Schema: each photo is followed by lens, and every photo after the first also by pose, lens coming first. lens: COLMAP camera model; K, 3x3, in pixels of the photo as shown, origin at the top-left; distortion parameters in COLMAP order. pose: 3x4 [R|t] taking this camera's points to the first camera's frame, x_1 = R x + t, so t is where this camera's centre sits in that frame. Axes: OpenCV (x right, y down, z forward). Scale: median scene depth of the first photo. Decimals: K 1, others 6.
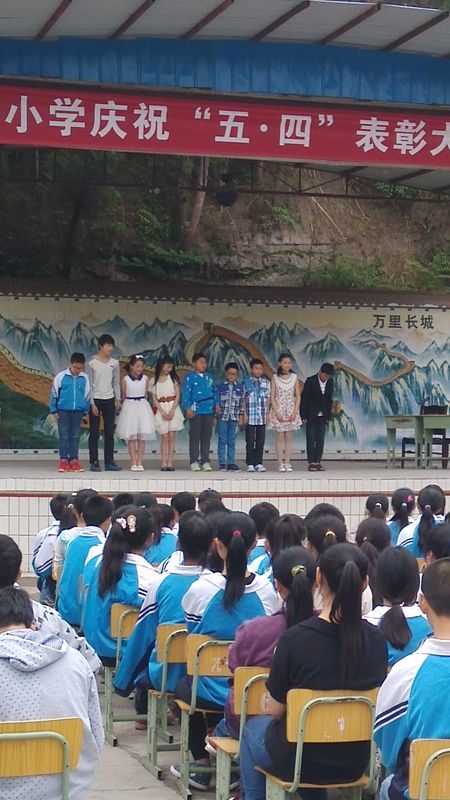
lens RADIAL K [[1644.5, 0, 221.9], [0, 1644.5, 399.5], [0, 0, 1]] dist [0.122165, 0.000000]
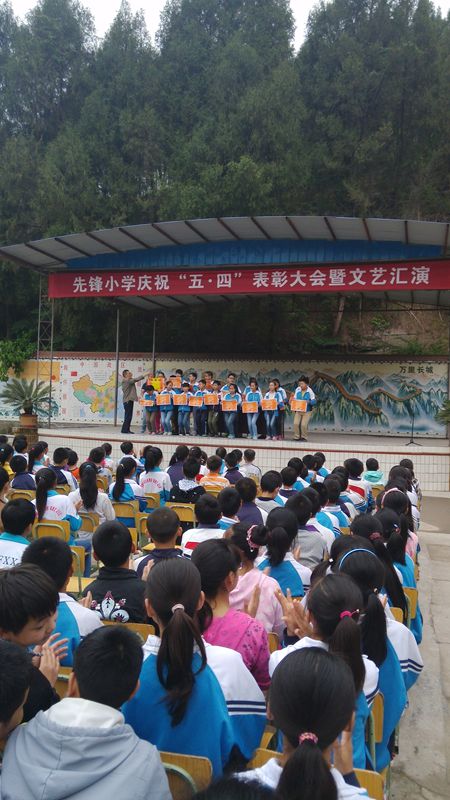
lens RADIAL K [[658.1, 0, 225.1], [0, 658.1, 404.8], [0, 0, 1]] dist [0.082350, -0.134572]
pose [[0.826990, 0.015361, -0.562007, 0.402141], [-0.021963, 0.999746, -0.004994, 0.006006], [0.561787, 0.016473, 0.827118, 0.199292]]
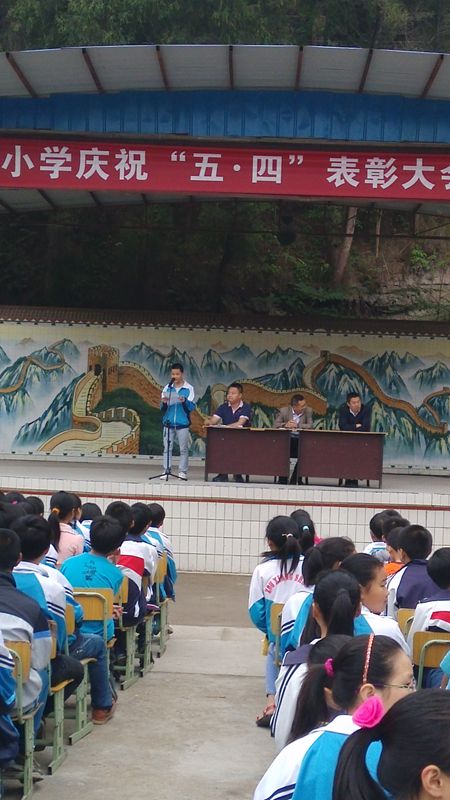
lens RADIAL K [[1307.4, 0, 227.7], [0, 1307.4, 399.9], [0, 0, 1]] dist [0.056663, 0.000000]
pose [[0.949164, 0.020664, -0.314104, 0.218611], [-0.027174, 0.999497, -0.016361, 0.004015], [0.313608, 0.024065, 0.949247, 0.123766]]
